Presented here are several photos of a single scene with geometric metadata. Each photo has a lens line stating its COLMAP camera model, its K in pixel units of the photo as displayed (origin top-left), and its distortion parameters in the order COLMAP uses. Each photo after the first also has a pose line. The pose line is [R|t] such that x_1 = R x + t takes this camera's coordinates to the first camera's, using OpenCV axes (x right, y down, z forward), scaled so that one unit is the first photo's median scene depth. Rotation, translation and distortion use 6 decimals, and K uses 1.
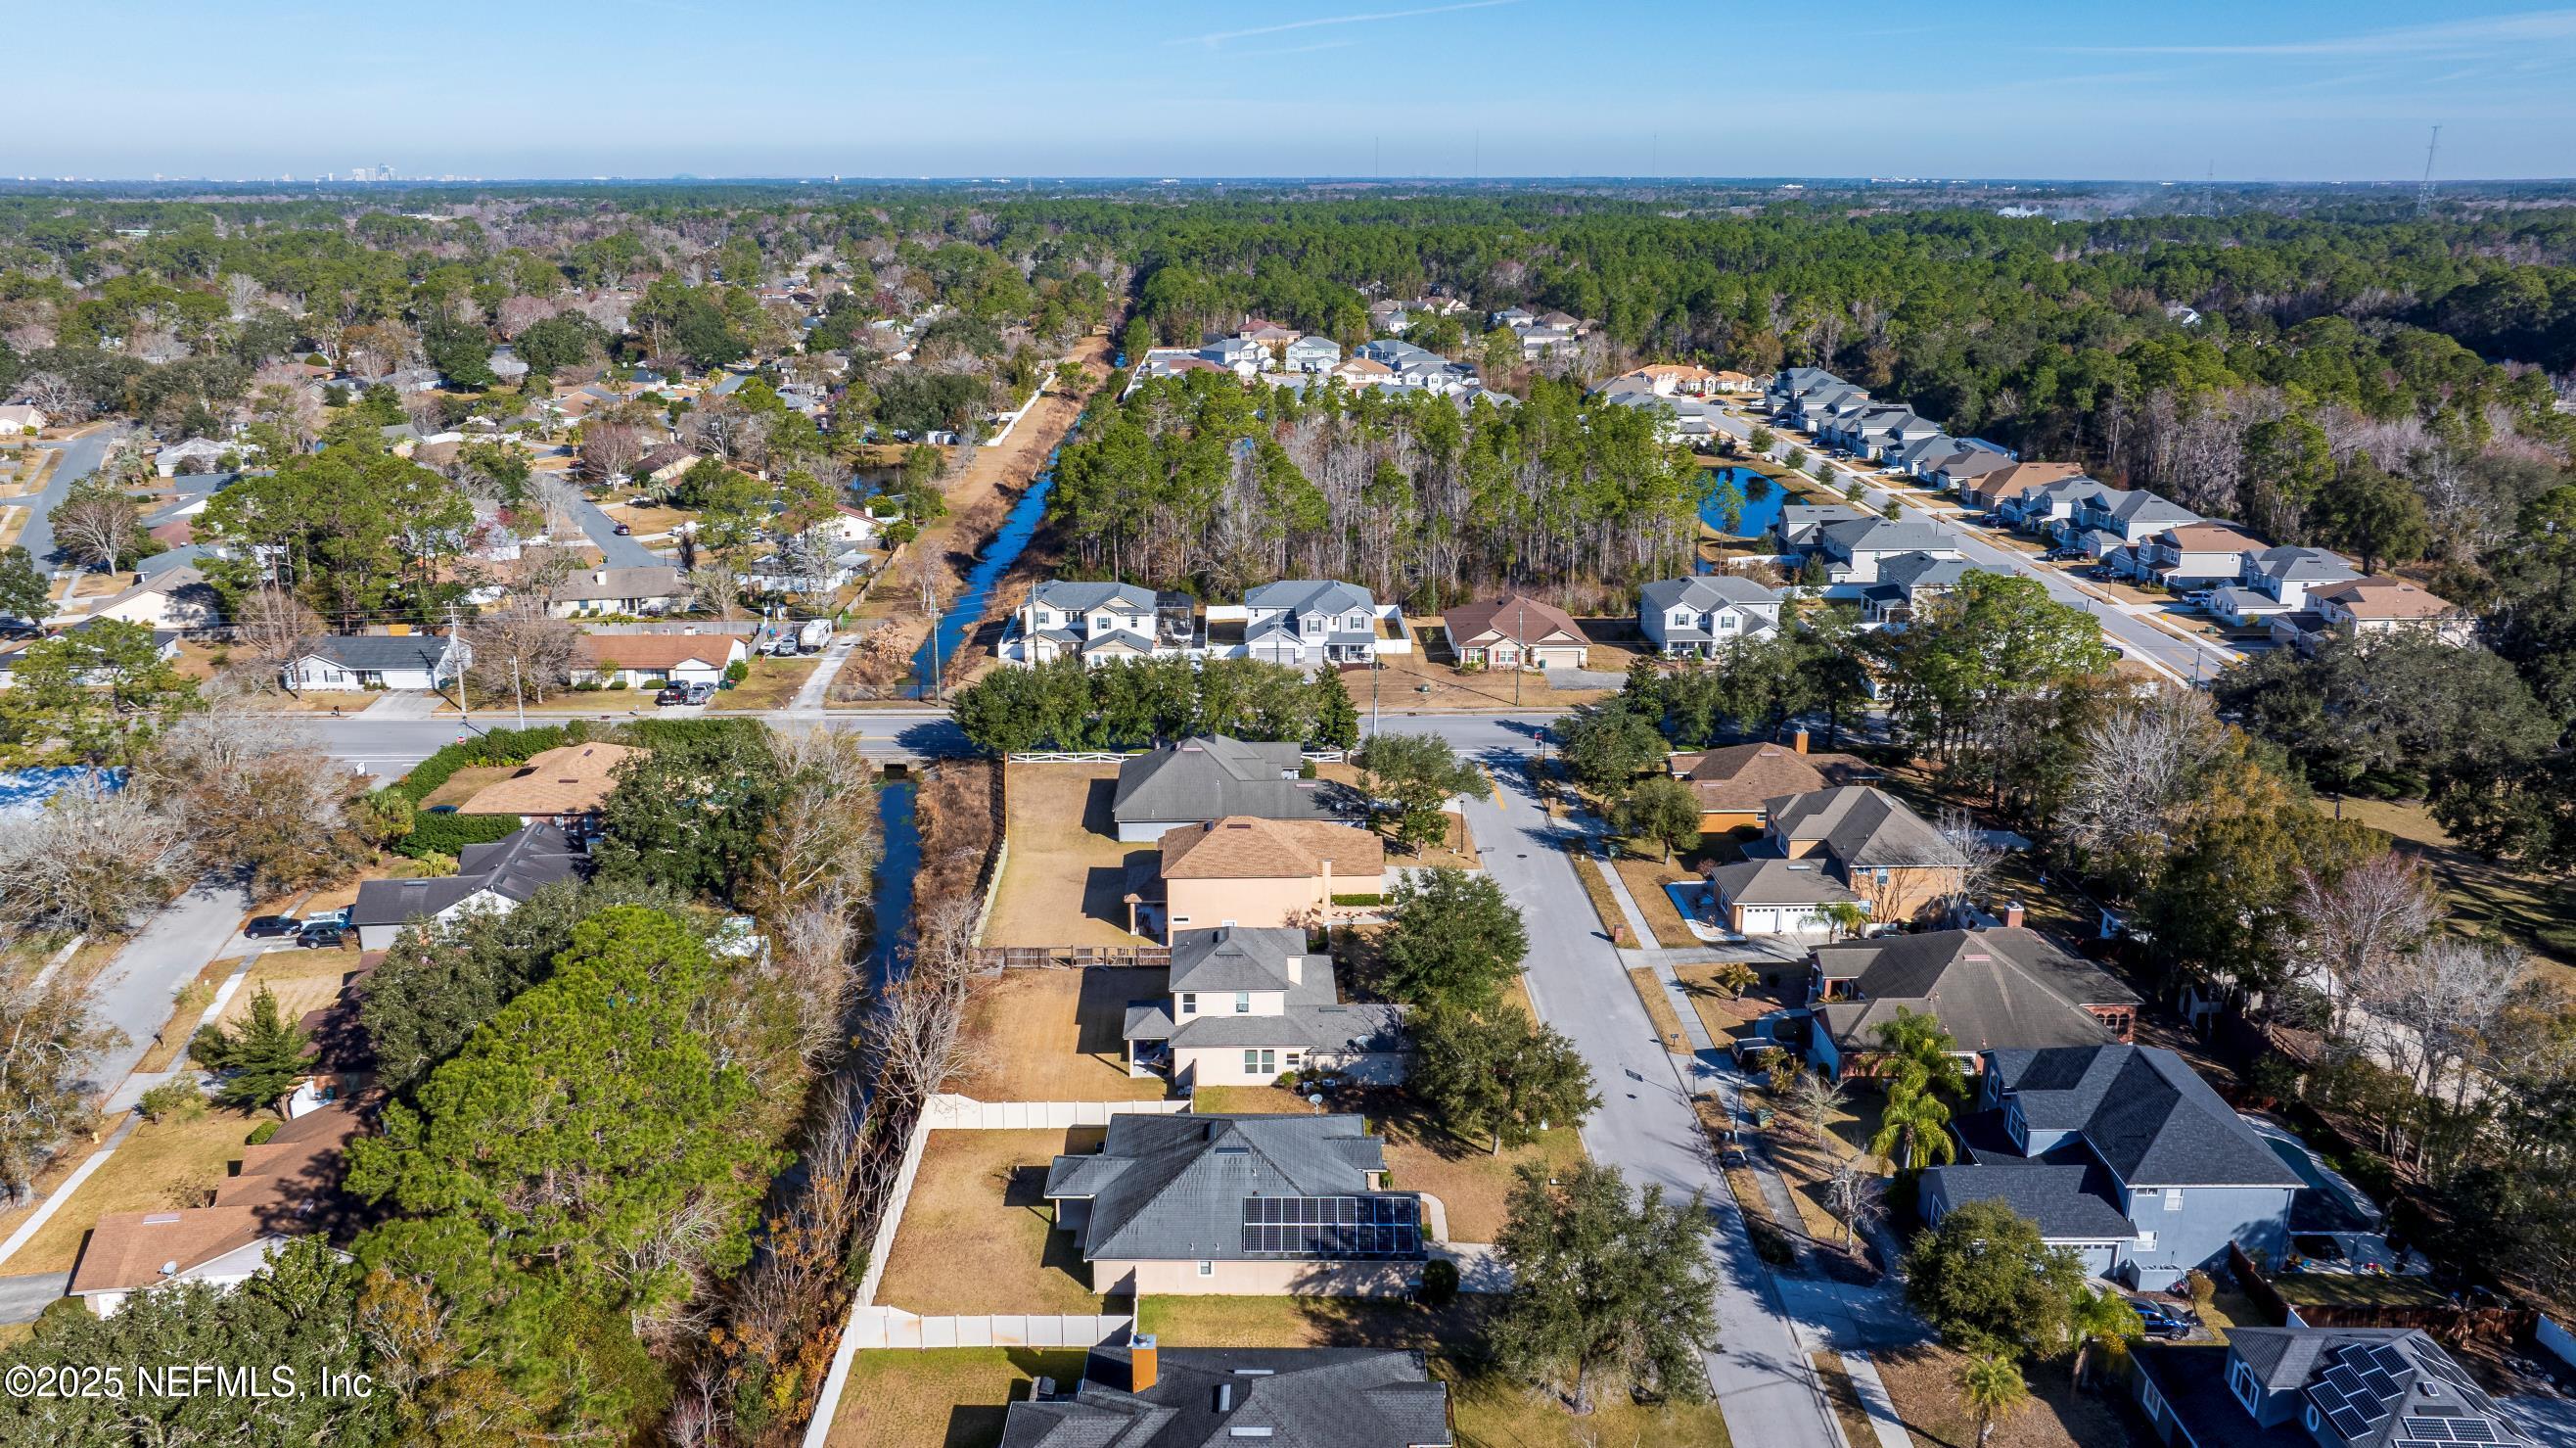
lens RADIAL K [[1840.2, 0, 1288.0], [0, 1840.2, 724.0], [0, 0, 1]] dist [-0.026223, -0.000781]
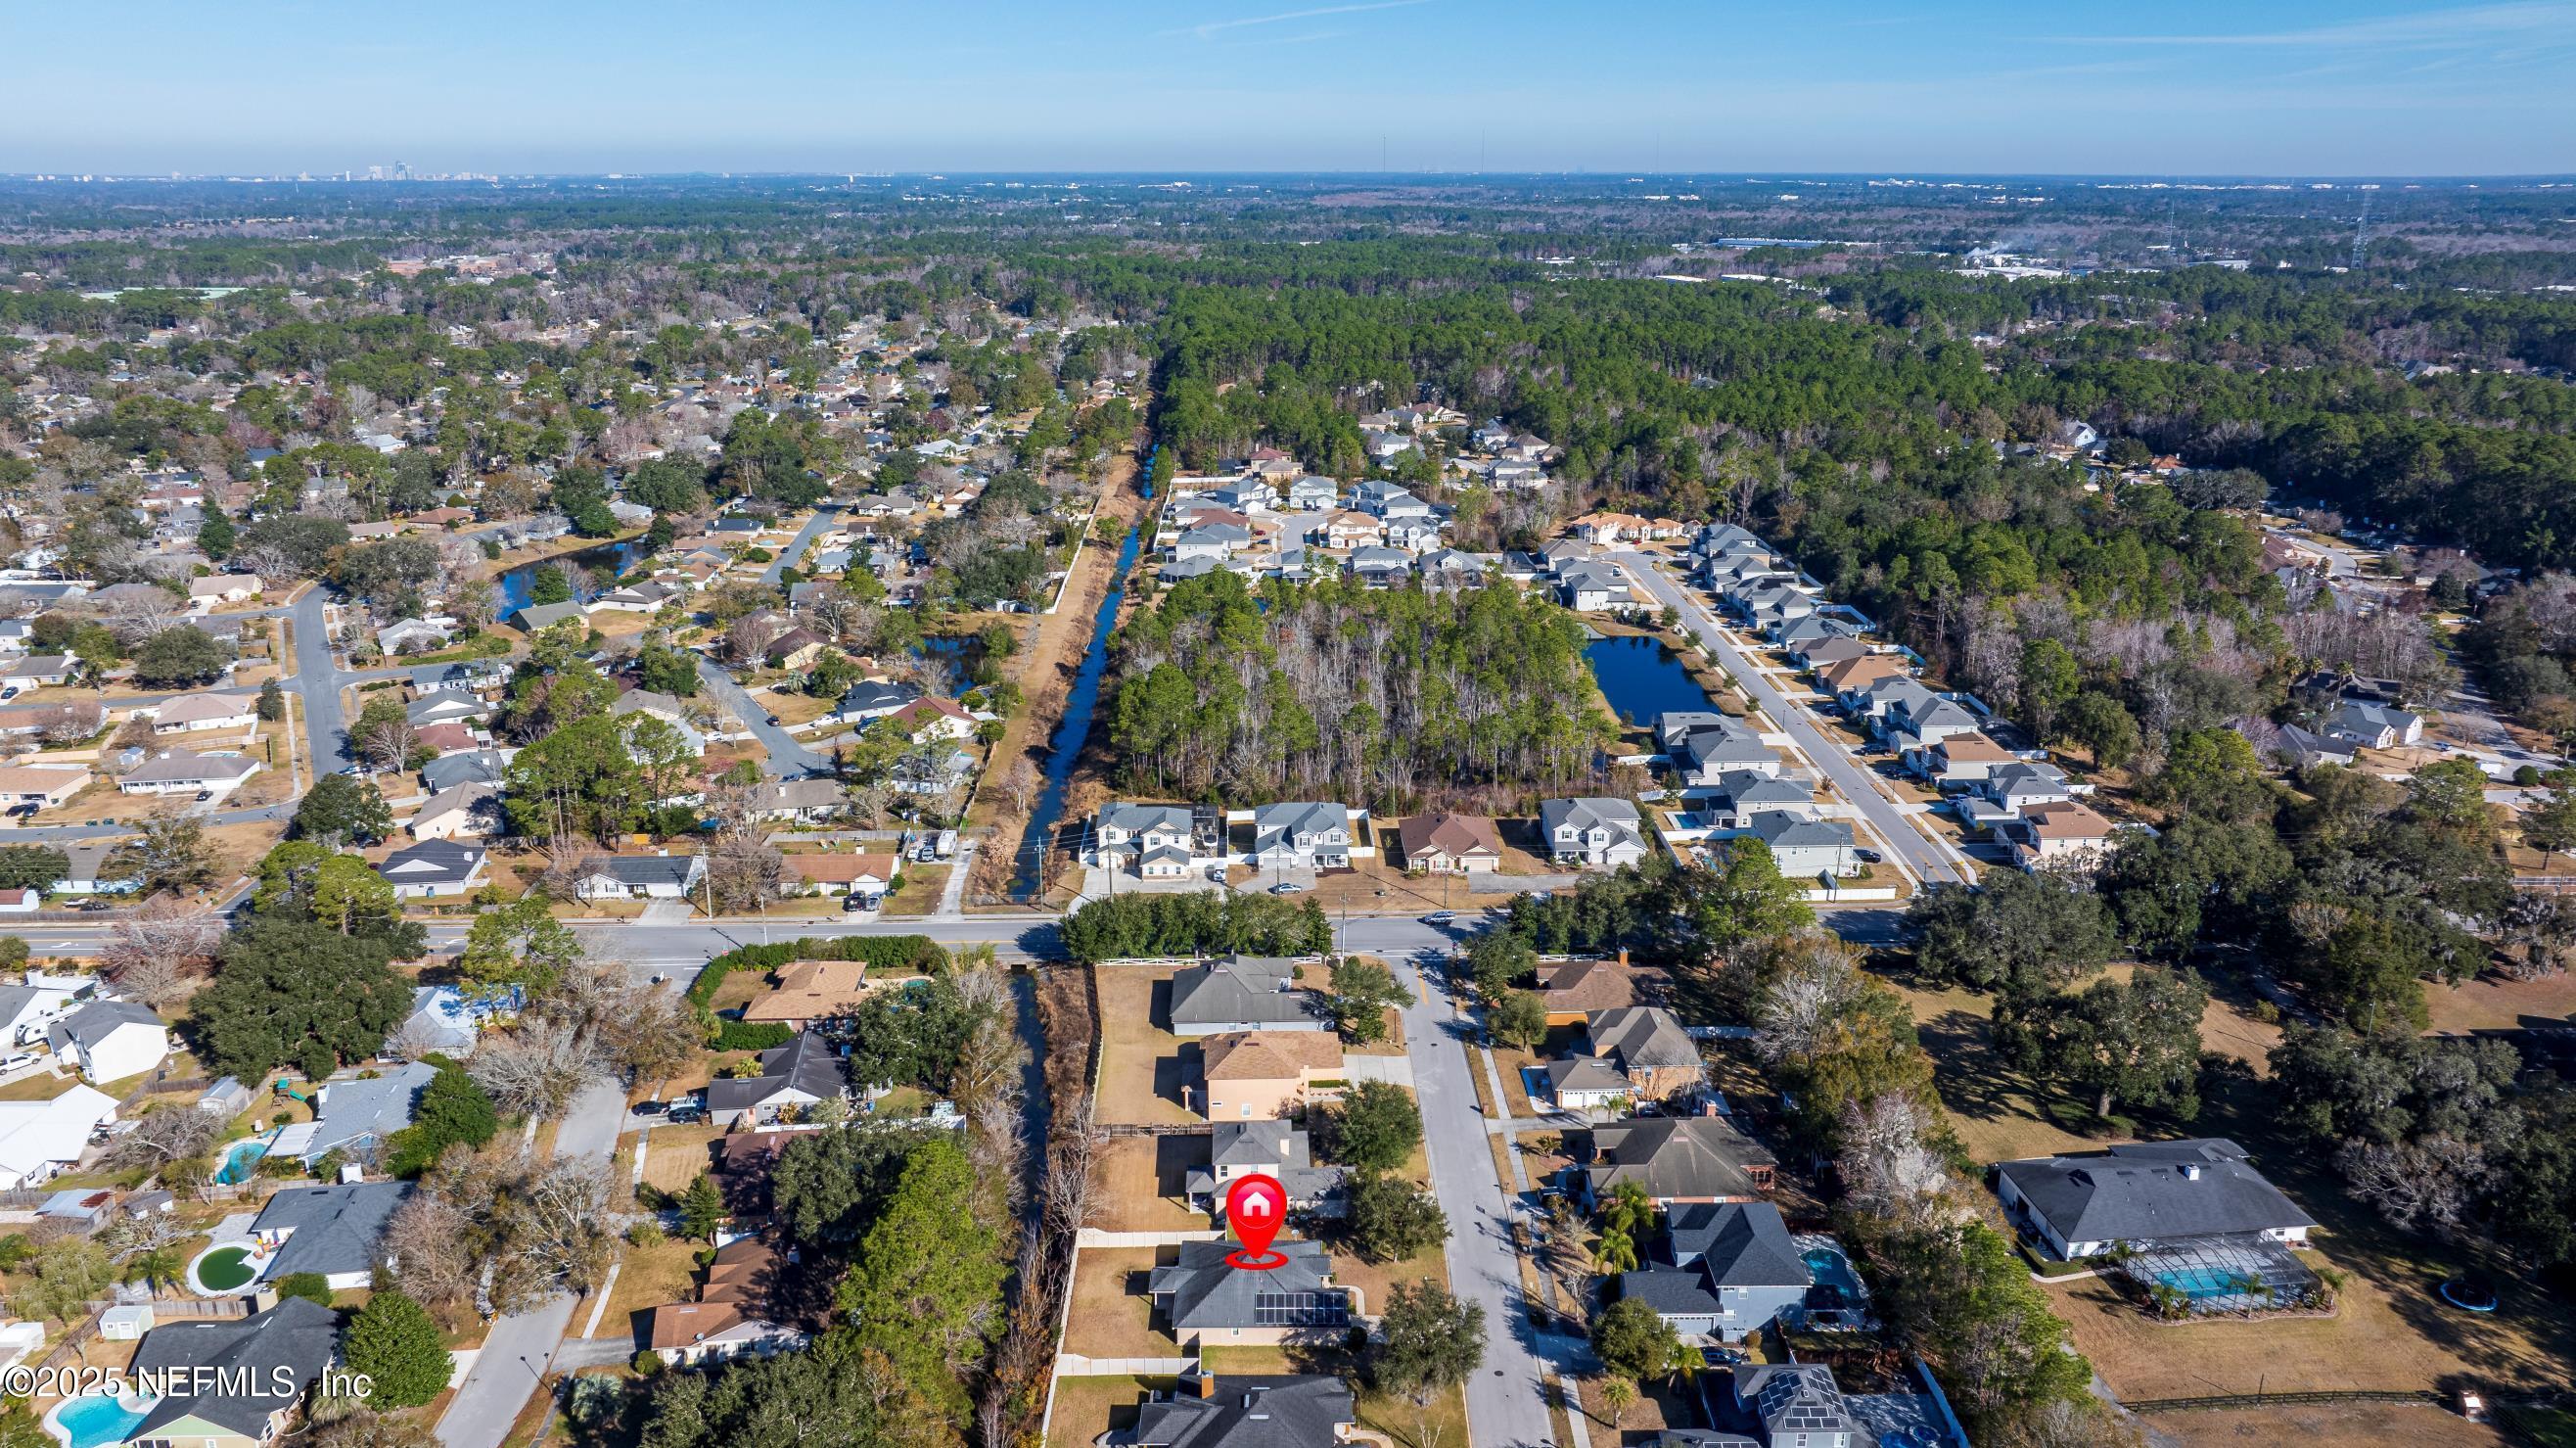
lens RADIAL K [[1796.9, 0, 1316.0], [0, 1796.9, 718.7], [0, 0, 1]] dist [-0.020559, 0.000186]
pose [[0.999947, -0.003017, 0.009839, 0.012018], [0.003030, 0.999995, -0.001321, -0.180980], [-0.009835, 0.001351, 0.999951, -0.463932]]
